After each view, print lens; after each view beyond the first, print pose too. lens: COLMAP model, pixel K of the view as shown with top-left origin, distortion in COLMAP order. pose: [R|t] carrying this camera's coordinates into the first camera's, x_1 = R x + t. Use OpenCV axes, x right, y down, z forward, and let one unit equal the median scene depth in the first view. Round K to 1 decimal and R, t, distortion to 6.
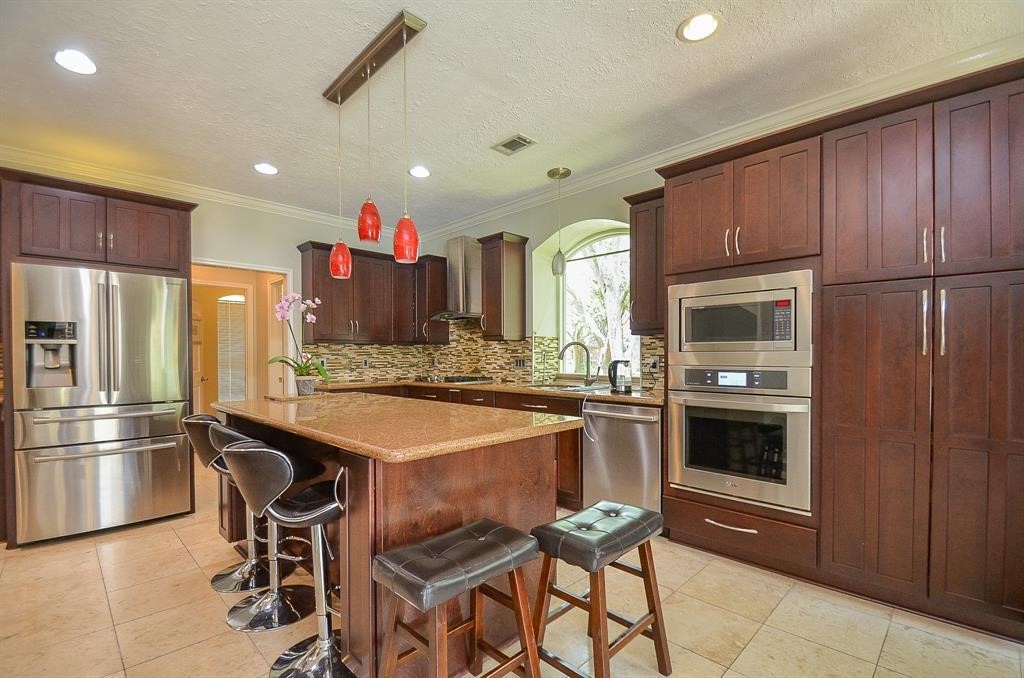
lens RADIAL K [[452.1, 0, 500.3], [0, 452.1, 356.6], [0, 0, 1]] dist [-0.000040, -0.000750]
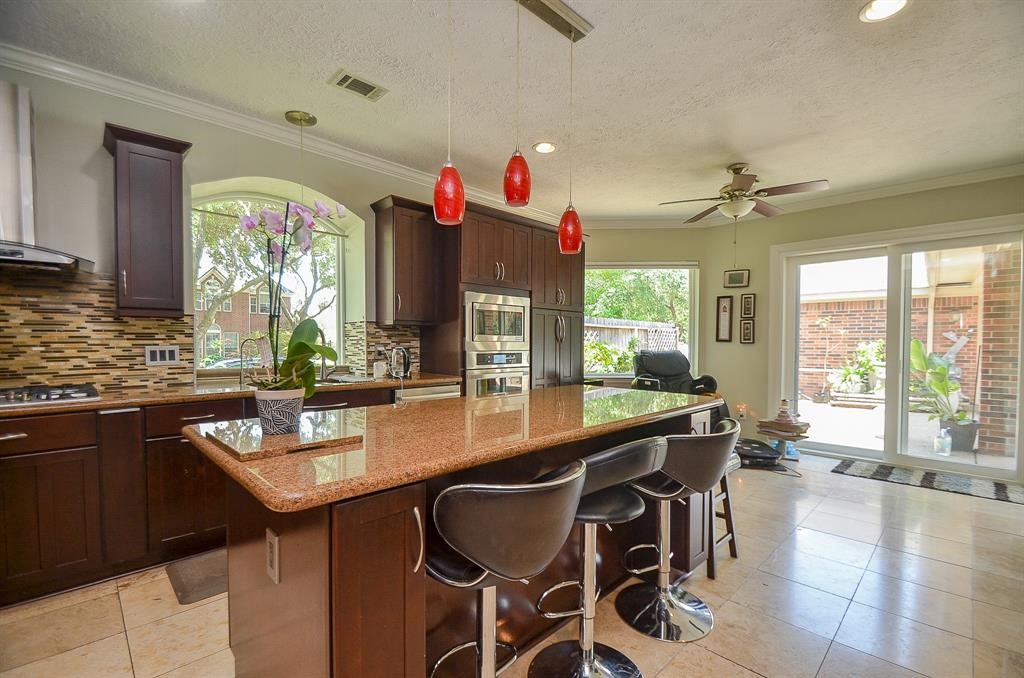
lens RADIAL K [[452.1, 0, 513.0], [0, 452.1, 348.4], [0, 0, 1]] dist [-0.000040, -0.000750]
pose [[0.002195, -0.010179, 0.999946, -0.557356], [0.000069, 0.999948, 0.010179, -0.001821], [-0.999998, 0.000047, 0.002196, 0.504957]]
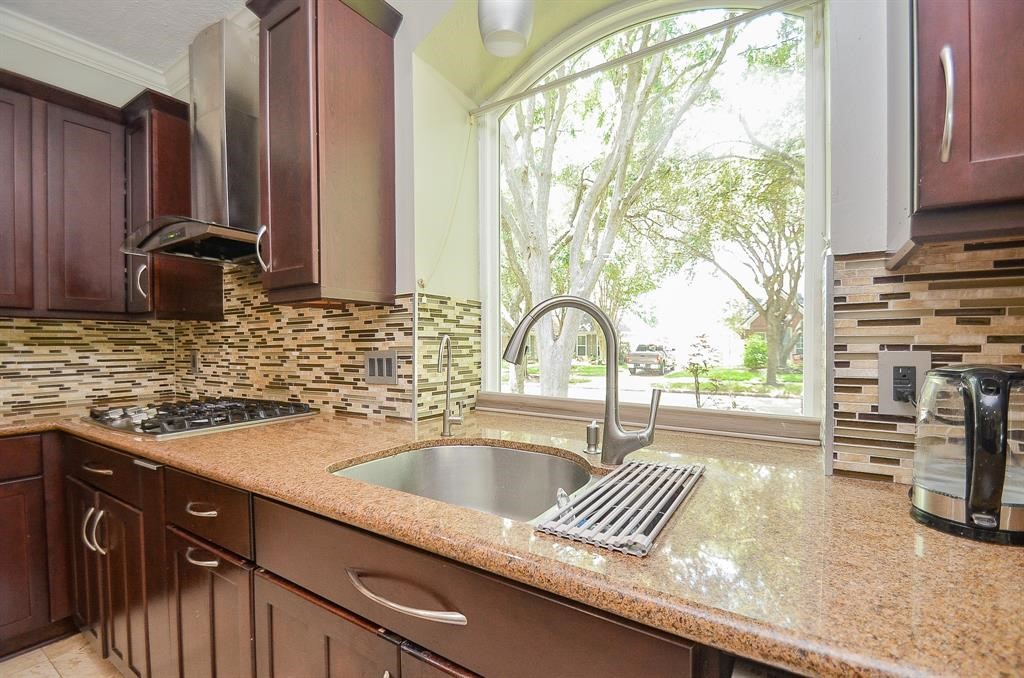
lens RADIAL K [[452.1, 0, 498.3], [0, 452.1, 354.4], [0, 0, 1]] dist [-0.000040, -0.000750]
pose [[0.976315, -0.003229, 0.216330, 0.055854], [-0.000141, 0.999879, 0.015558, -0.001945], [-0.216354, -0.015220, 0.976196, 0.604378]]
